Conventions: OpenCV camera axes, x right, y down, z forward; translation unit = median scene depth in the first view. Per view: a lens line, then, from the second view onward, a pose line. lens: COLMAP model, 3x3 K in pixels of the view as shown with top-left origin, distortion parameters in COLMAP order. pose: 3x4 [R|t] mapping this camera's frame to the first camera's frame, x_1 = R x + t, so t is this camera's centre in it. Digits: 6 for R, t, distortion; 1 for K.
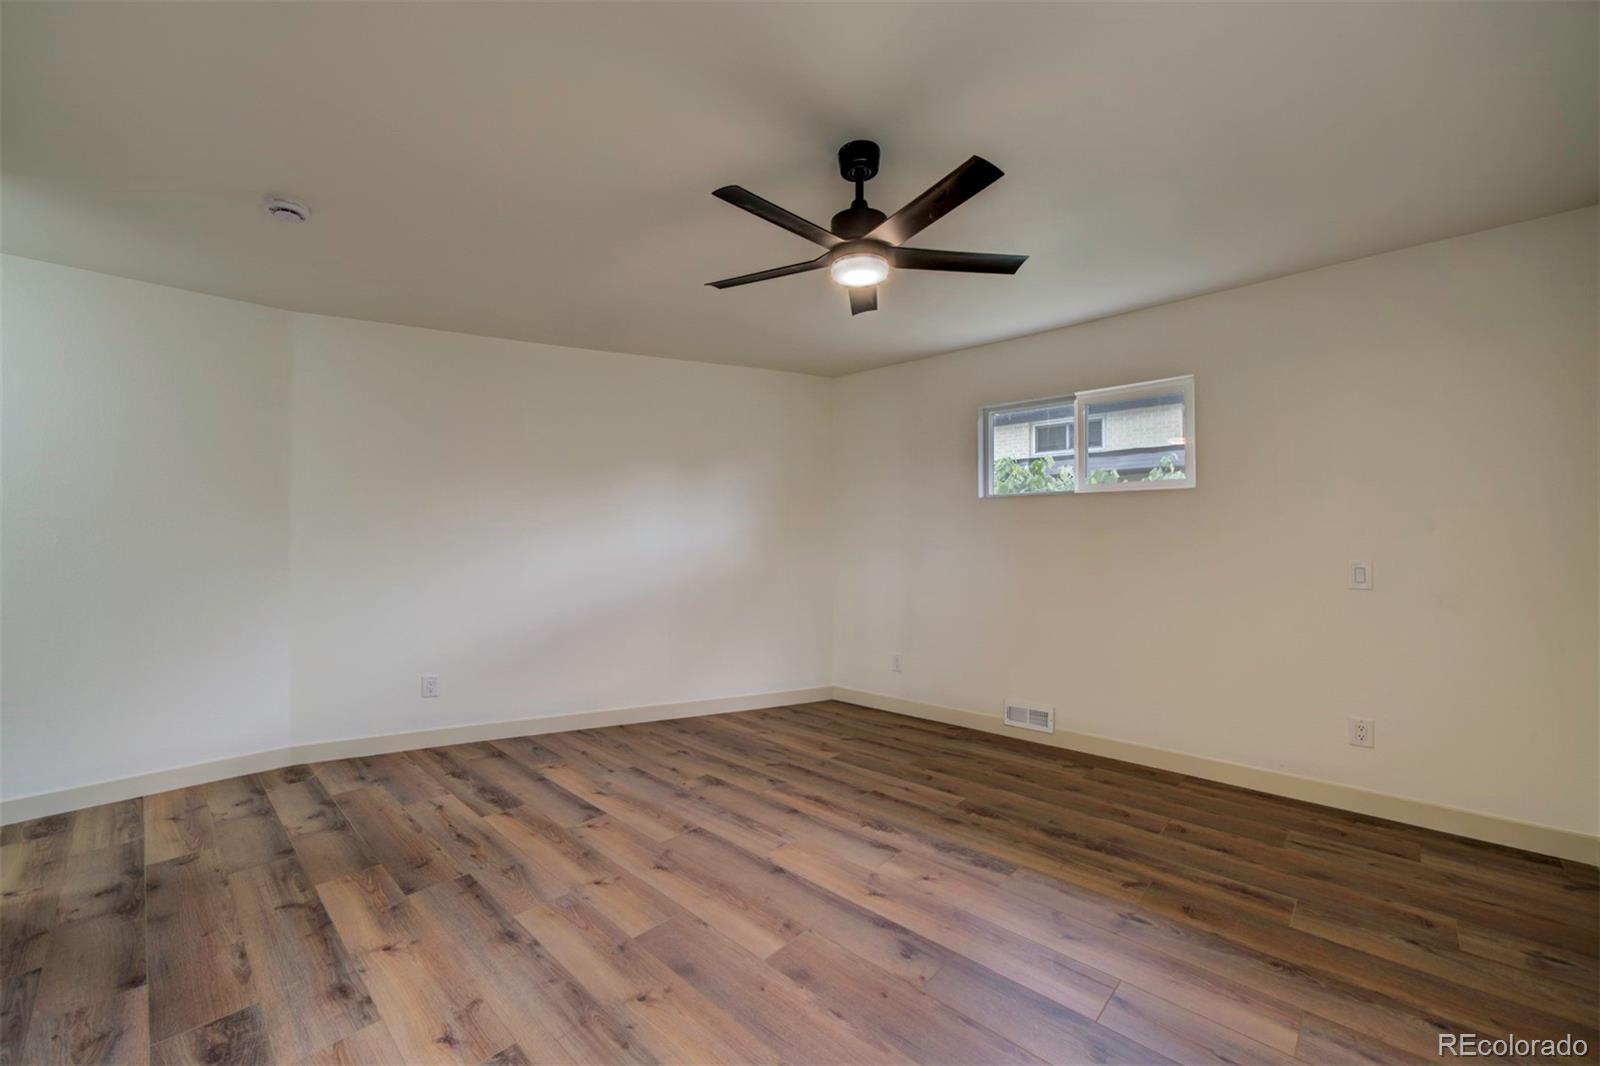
lens RADIAL K [[622.7, 0, 780.0], [0, 622.7, 538.1], [0, 0, 1]] dist [-0.040070, 0.018819]
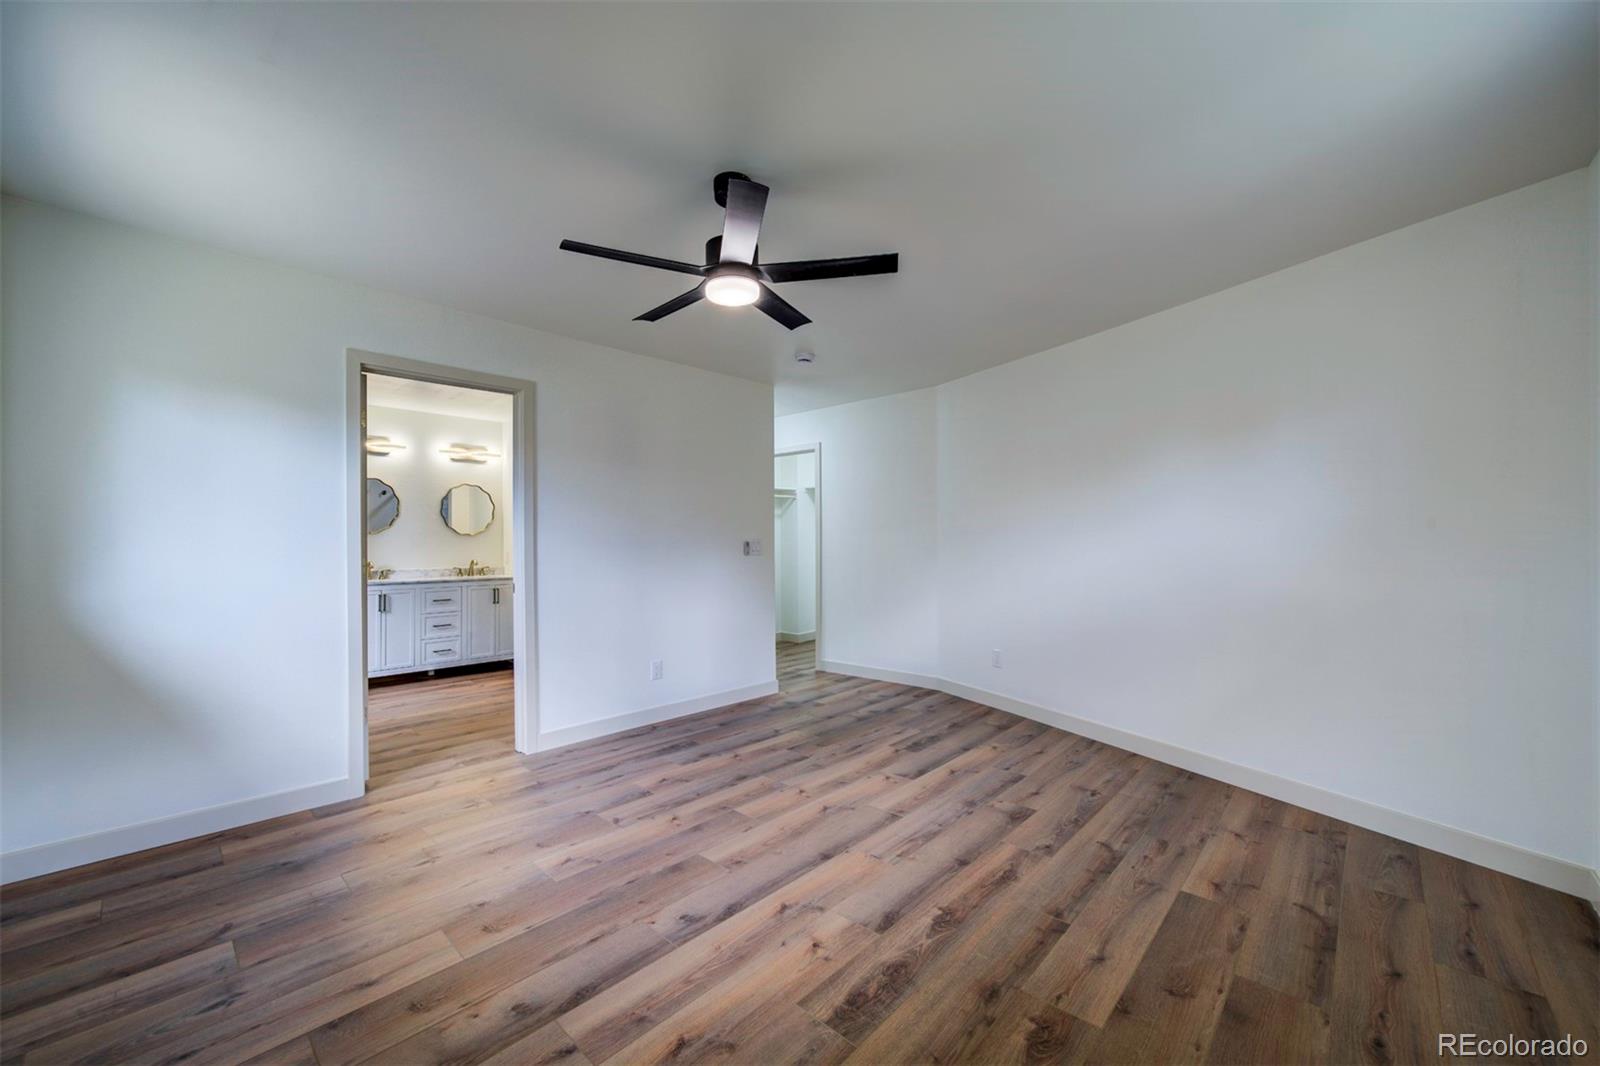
lens RADIAL K [[622.7, 0, 780.0], [0, 622.7, 538.1], [0, 0, 1]] dist [-0.040070, 0.018819]
pose [[0.002735, -0.005989, -0.999978, 0.839498], [0.012587, 0.999903, -0.005954, 0.014736], [0.999917, -0.012571, 0.002810, 0.763977]]
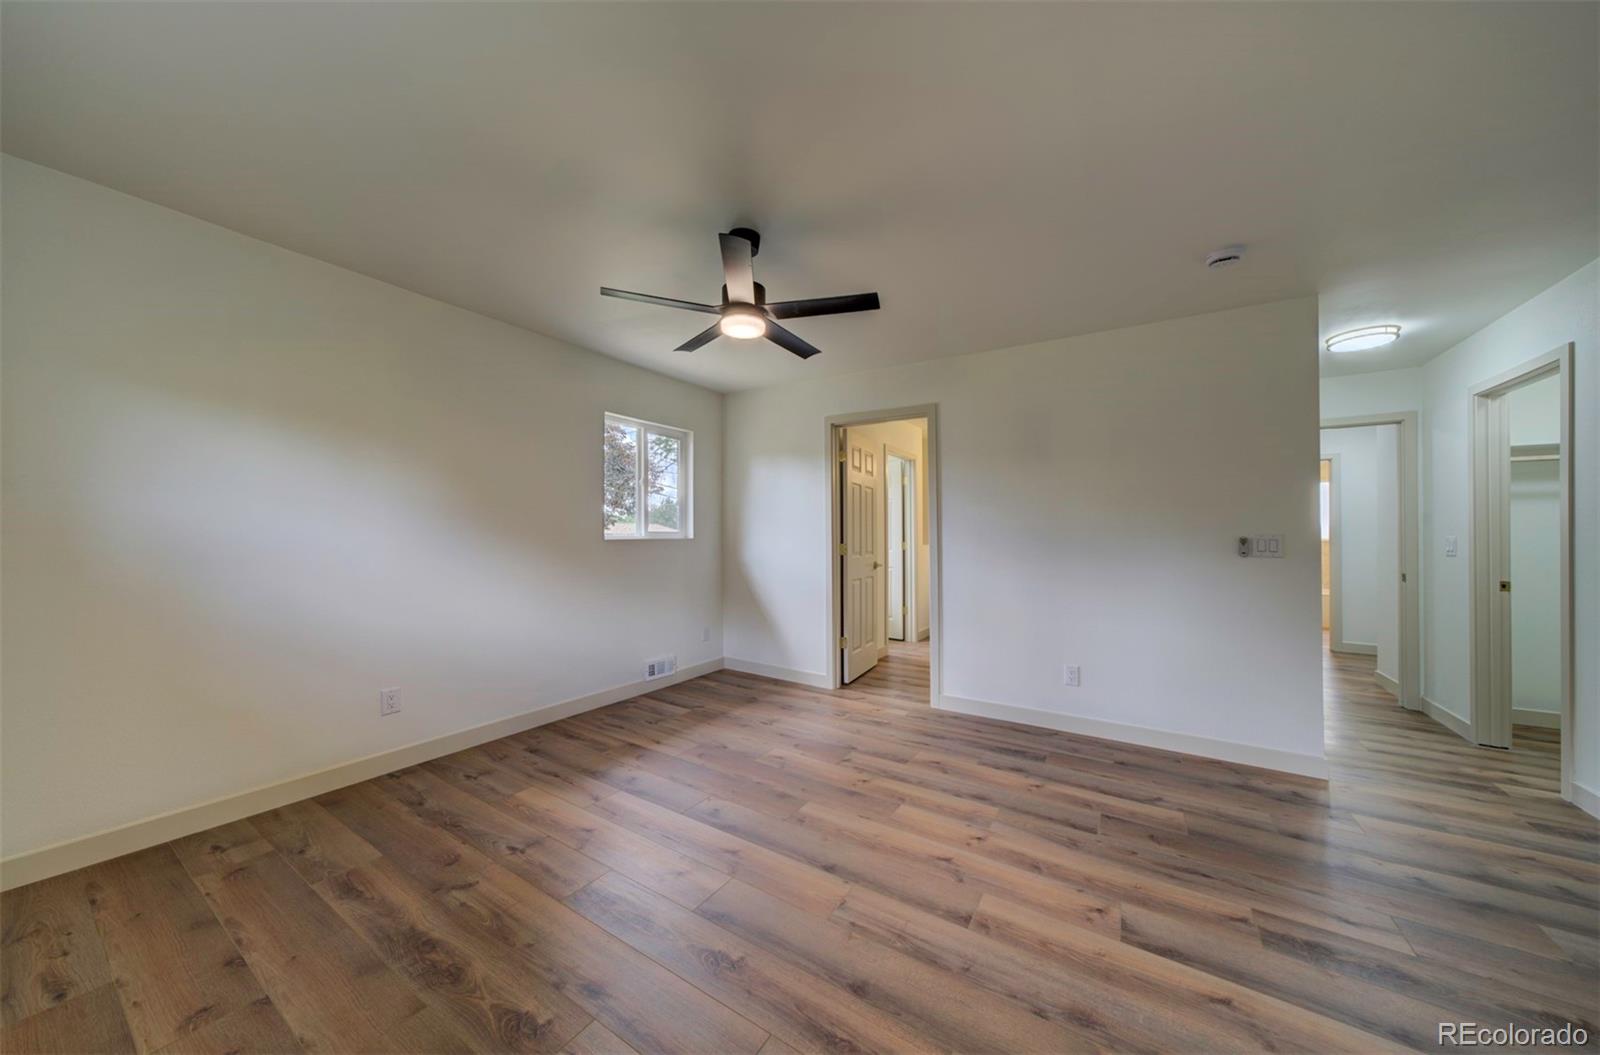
lens RADIAL K [[510.3, 0, 800.0], [0, 510.3, 527.5], [0, 0, 1]] dist [-0.008255, 0.000139]
pose [[-0.975347, -0.011500, -0.220378, 0.187431], [-0.006921, 0.999744, -0.021539, 0.011869], [0.220570, -0.019483, -0.975177, 1.473100]]
